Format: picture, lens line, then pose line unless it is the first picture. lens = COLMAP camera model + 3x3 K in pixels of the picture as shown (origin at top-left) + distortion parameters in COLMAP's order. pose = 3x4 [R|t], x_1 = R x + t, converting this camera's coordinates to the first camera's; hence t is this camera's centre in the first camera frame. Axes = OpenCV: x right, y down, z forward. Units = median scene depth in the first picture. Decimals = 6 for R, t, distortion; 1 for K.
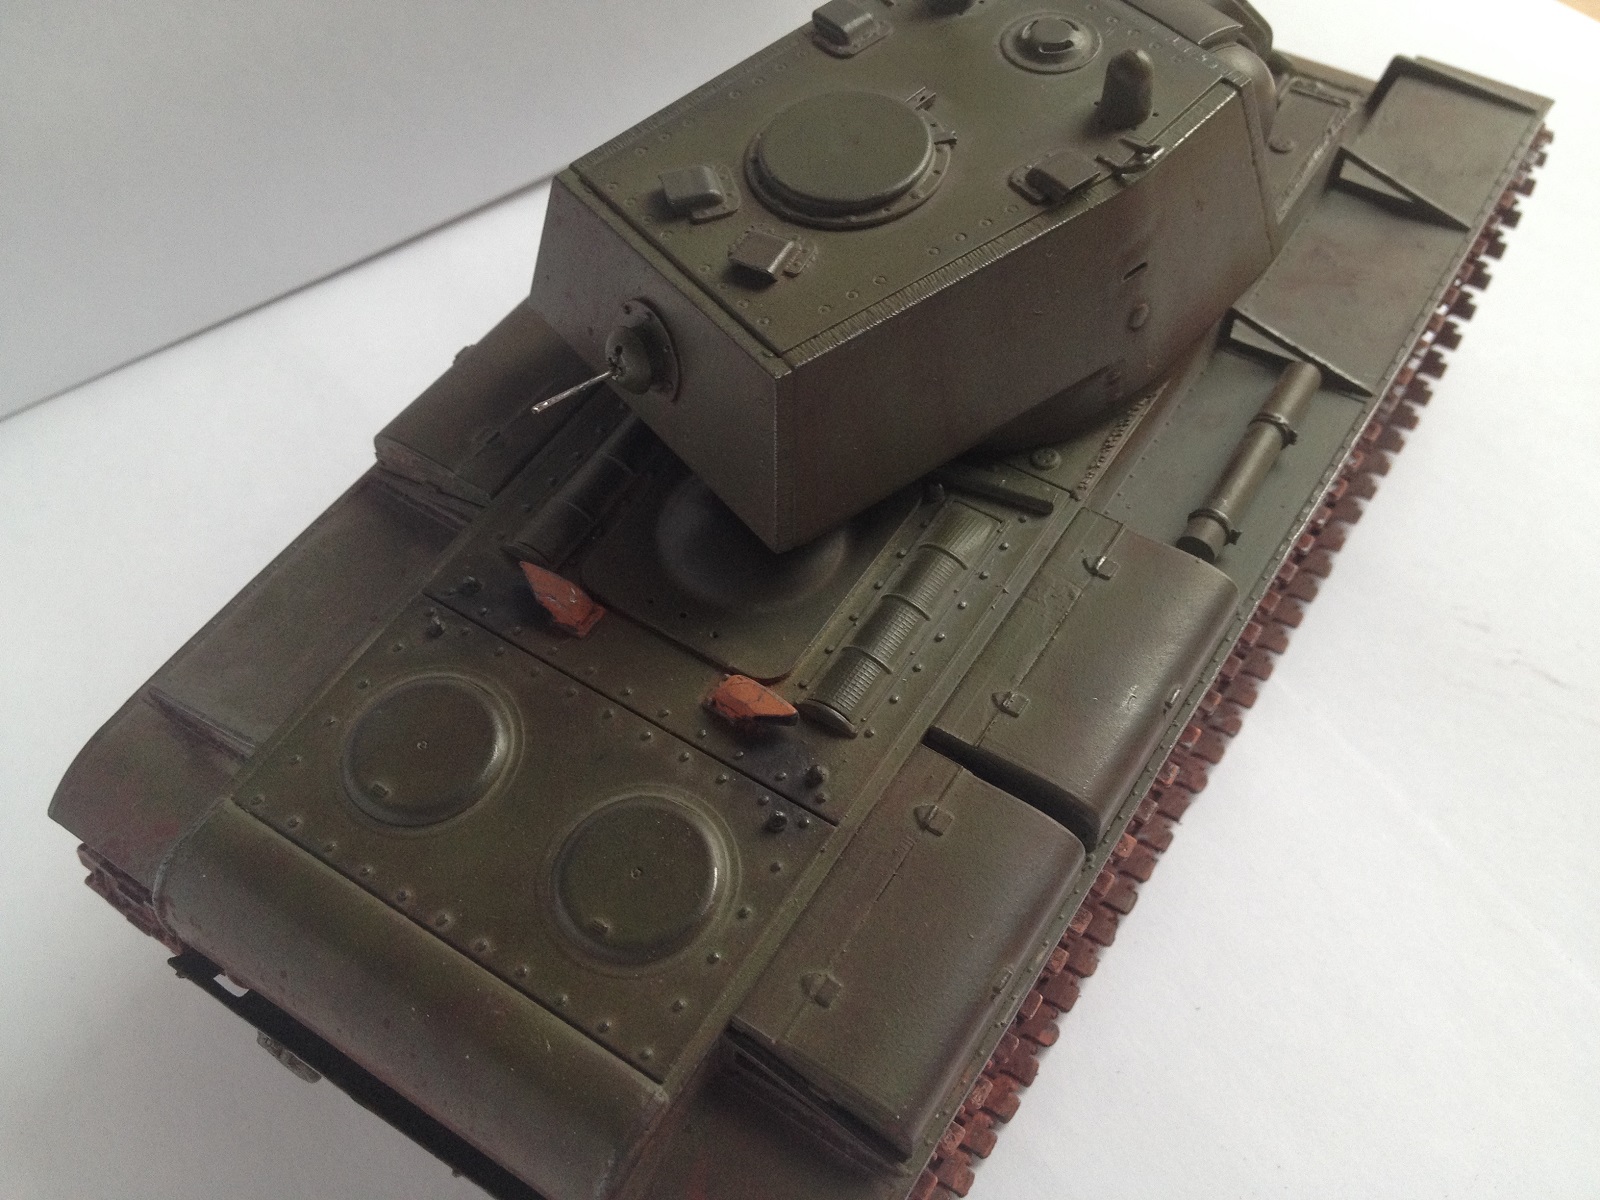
lens RADIAL K [[1590.3, 0, 790.2], [0, 1590.3, 607.6], [0, 0, 1]] dist [0.163441, -0.511107]
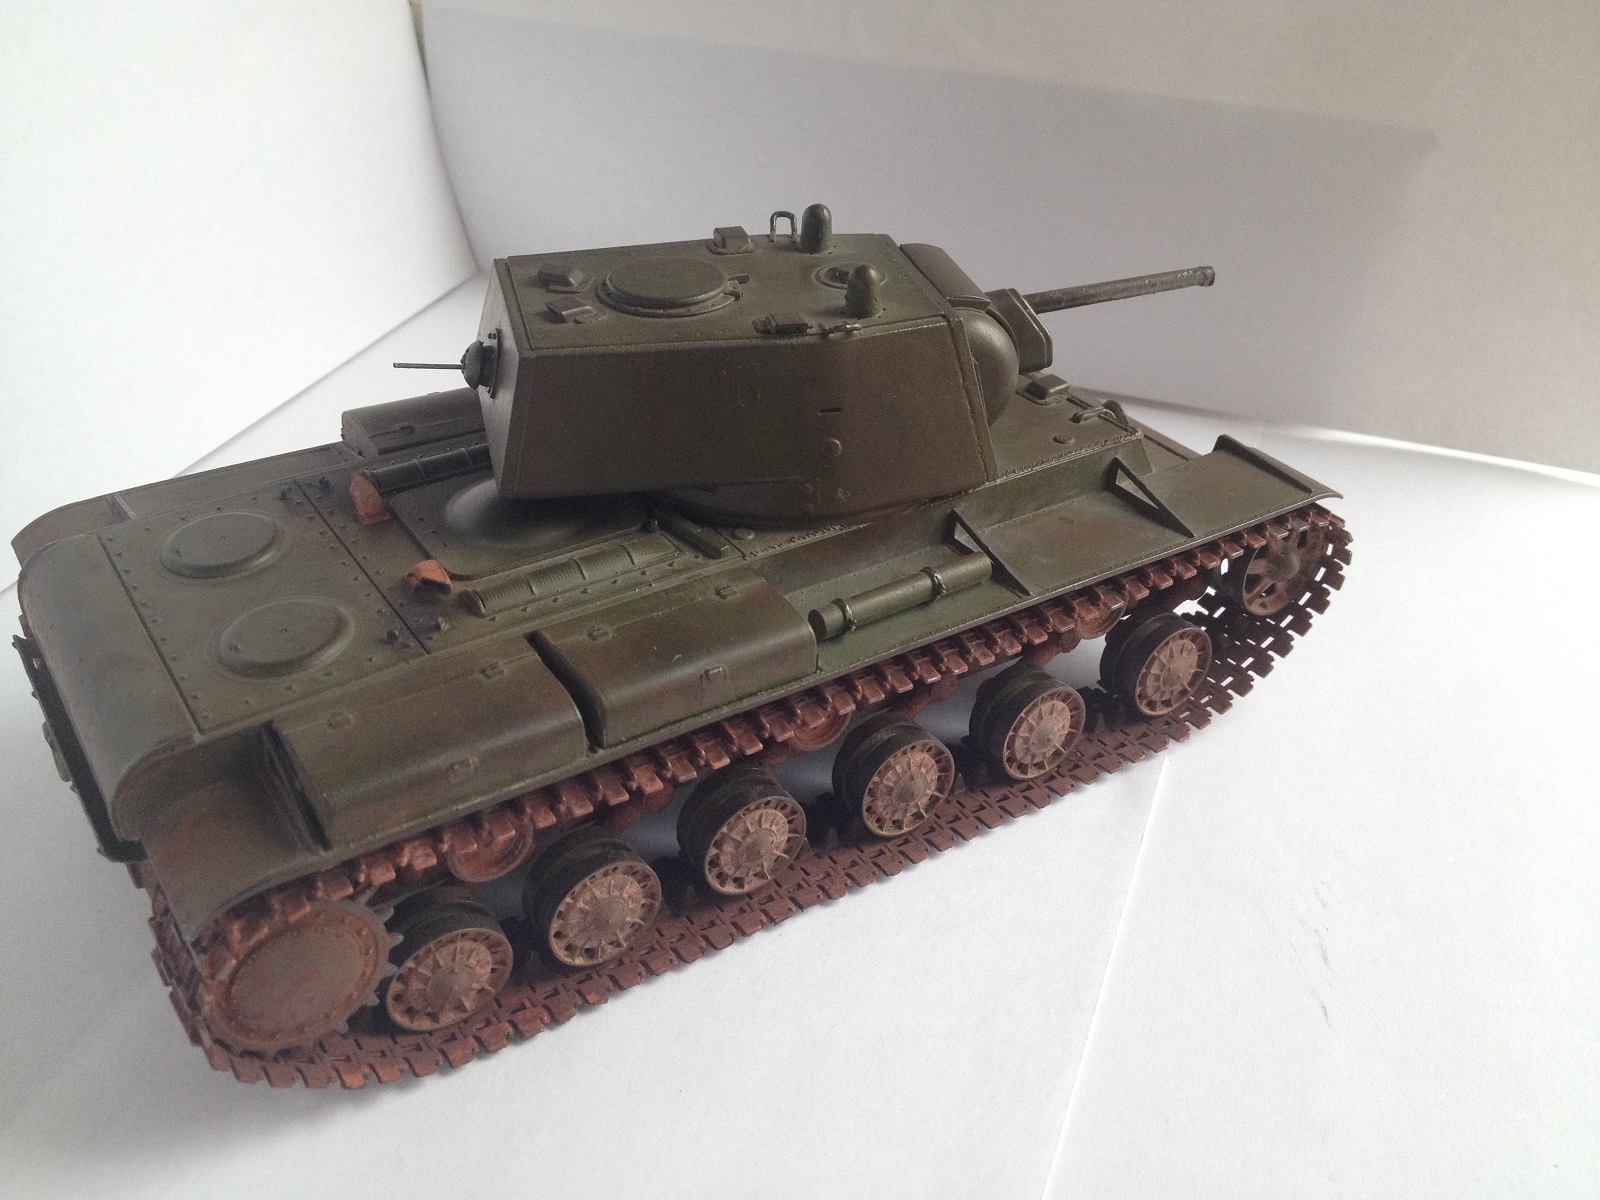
lens RADIAL K [[1590.3, 0, 790.2], [0, 1590.3, 607.6], [0, 0, 1]] dist [0.163441, -0.511107]
pose [[0.911927, 0.282985, -0.297166, 0.628498], [-0.371560, 0.876780, -0.305285, 0.361687], [0.174159, 0.388813, 0.904706, -0.168042]]
